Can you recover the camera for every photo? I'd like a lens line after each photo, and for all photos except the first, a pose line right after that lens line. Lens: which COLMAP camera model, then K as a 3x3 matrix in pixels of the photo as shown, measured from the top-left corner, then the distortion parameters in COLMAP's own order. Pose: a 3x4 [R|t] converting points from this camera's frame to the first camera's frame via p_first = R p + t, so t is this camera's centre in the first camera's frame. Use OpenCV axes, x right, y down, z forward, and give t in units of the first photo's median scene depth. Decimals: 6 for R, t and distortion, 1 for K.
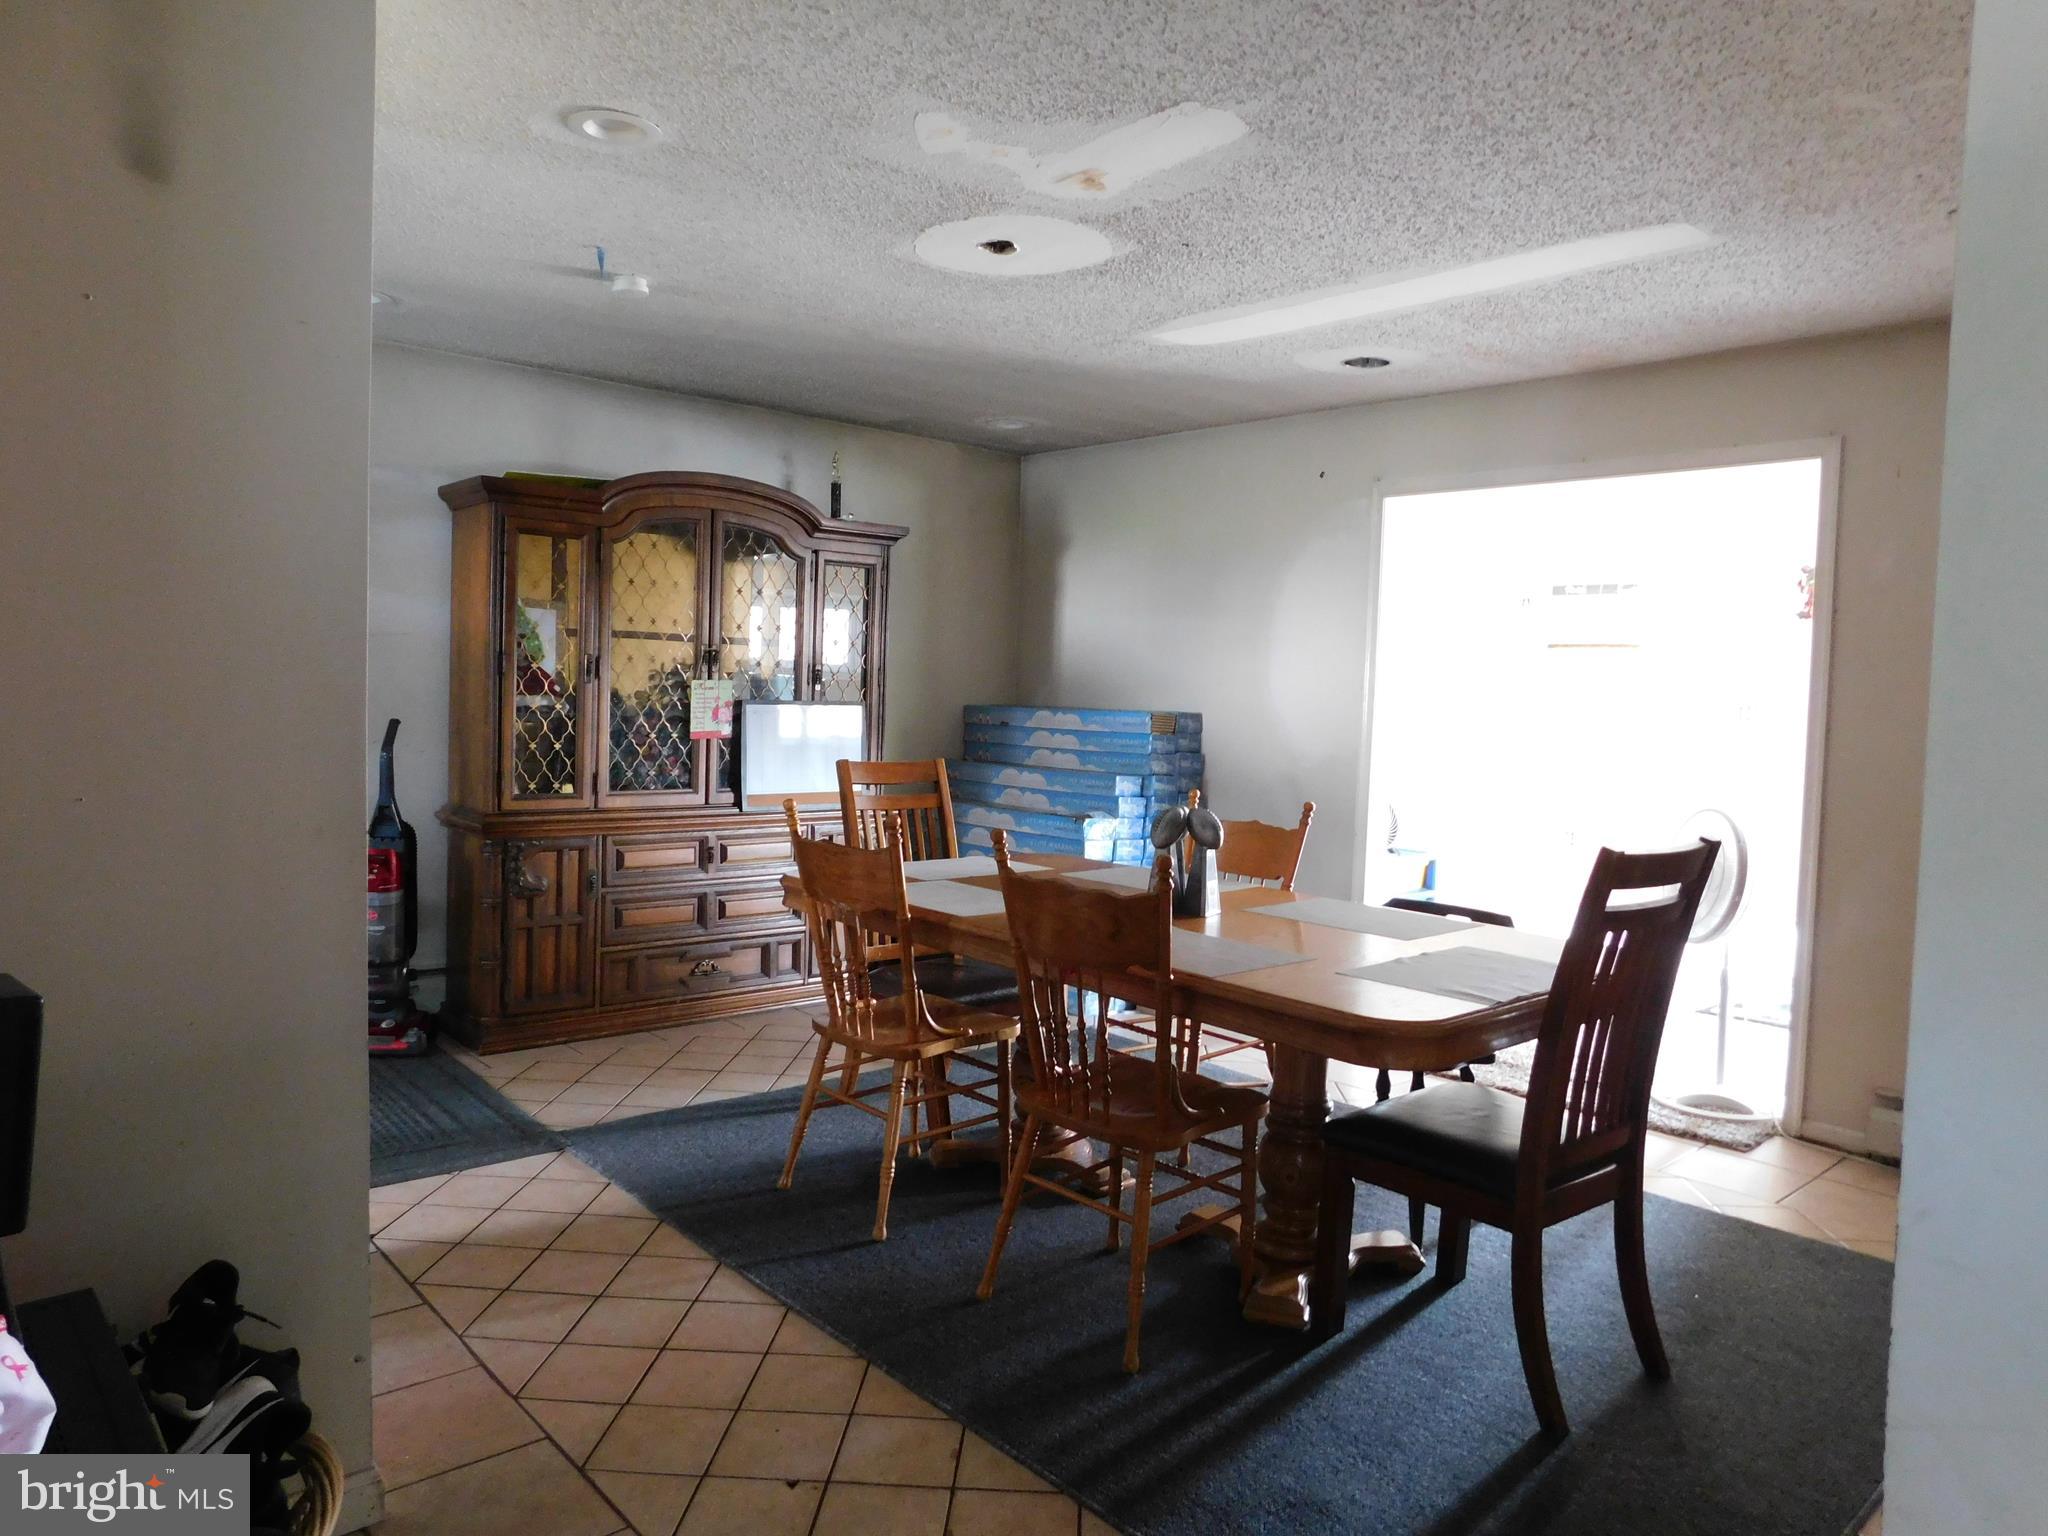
lens RADIAL K [[1348.4, 0, 1028.5], [0, 1348.4, 762.0], [0, 0, 1]] dist [-0.071869, 0.060085]
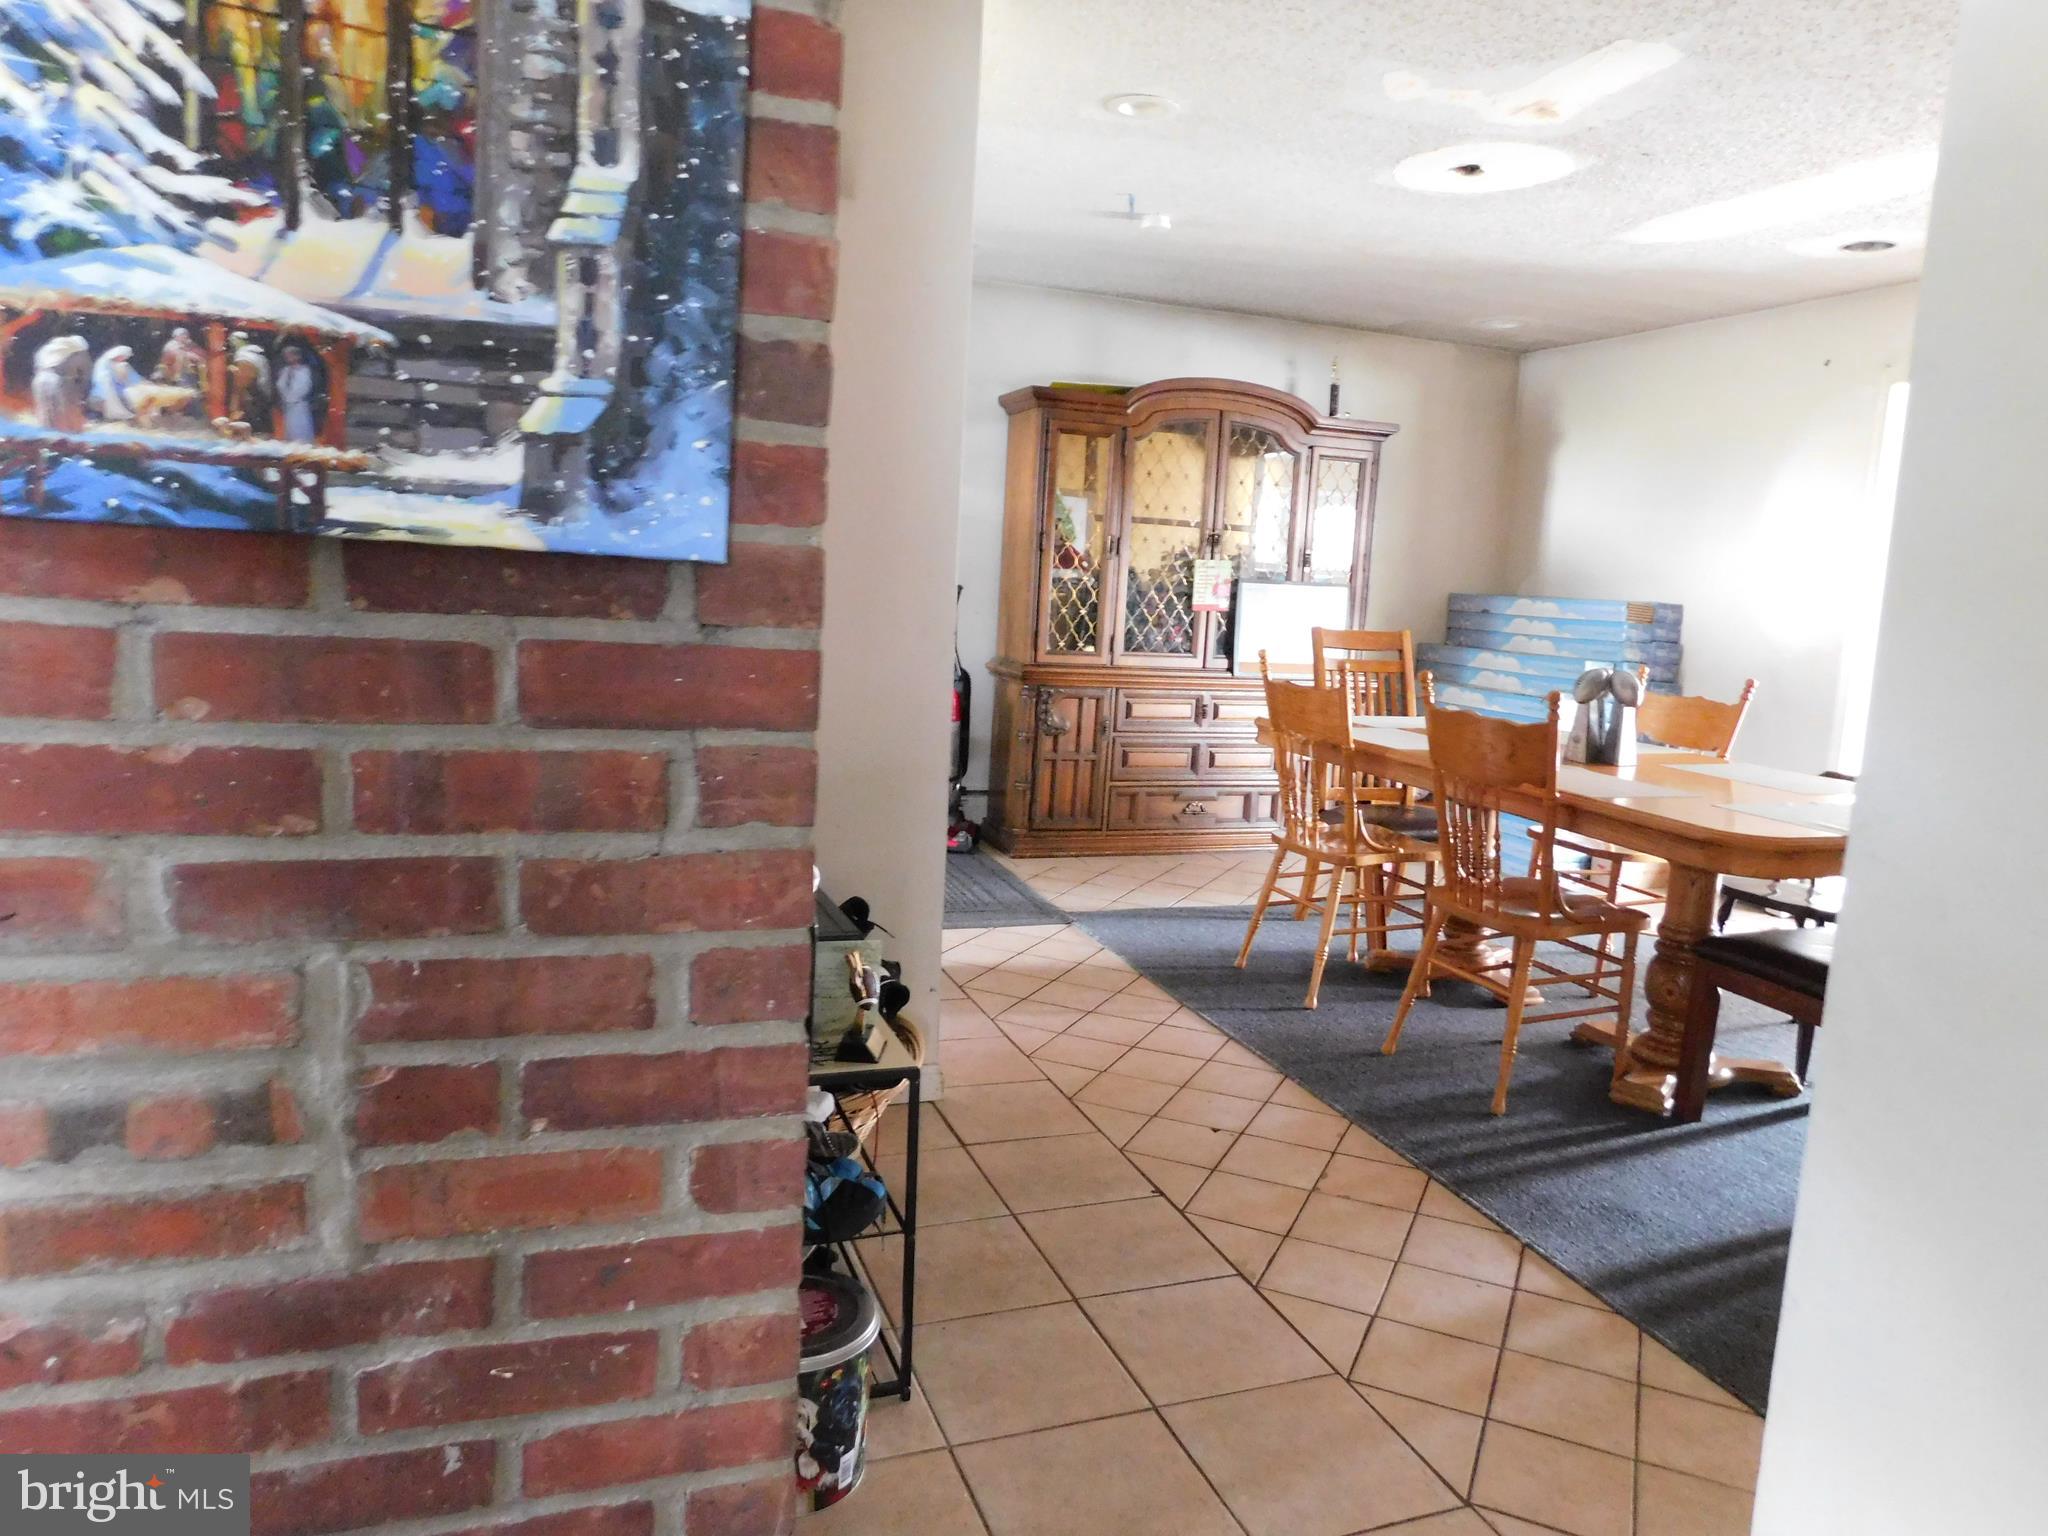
lens RADIAL K [[1348.4, 0, 1028.5], [0, 1348.4, 762.0], [0, 0, 1]] dist [-0.071869, 0.060085]
pose [[0.927958, 0.068318, -0.366369, 0.057238], [-0.042792, 0.996085, 0.077357, 0.032252], [0.370220, -0.056106, 0.927248, -0.154310]]
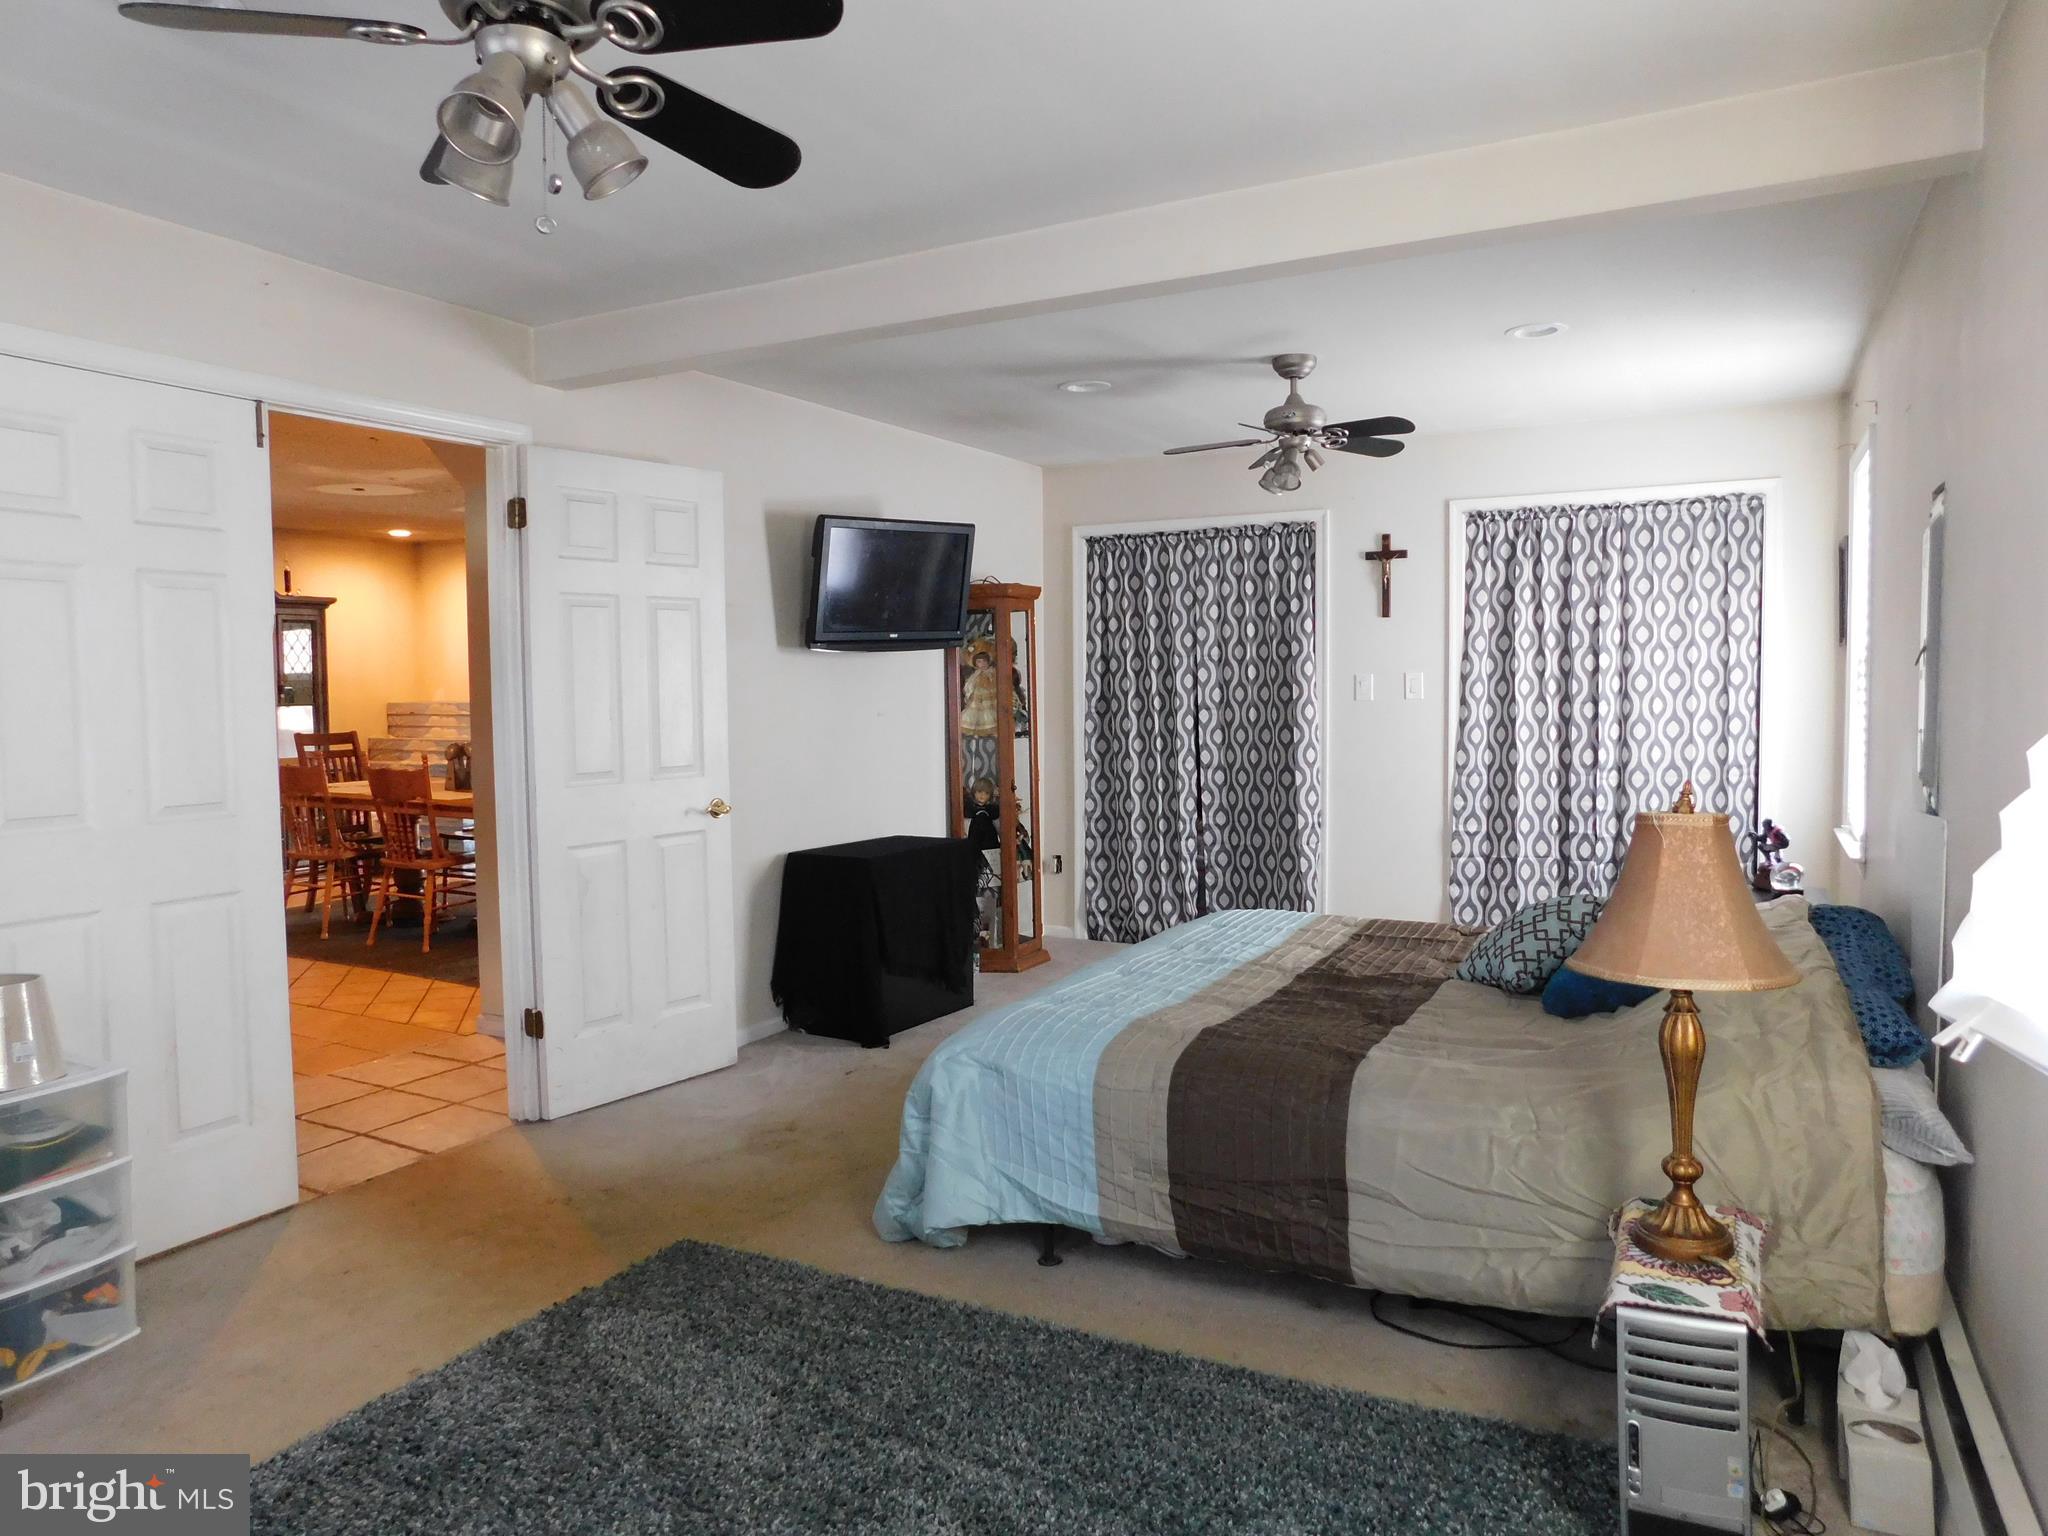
lens RADIAL K [[1348.4, 0, 1028.5], [0, 1348.4, 762.0], [0, 0, 1]] dist [-0.071869, 0.060085]
pose [[0.938732, -0.056281, 0.340023, 0.175509], [0.051690, 0.998409, 0.022553, 0.045836], [-0.340751, -0.003595, 0.940147, -1.018115]]
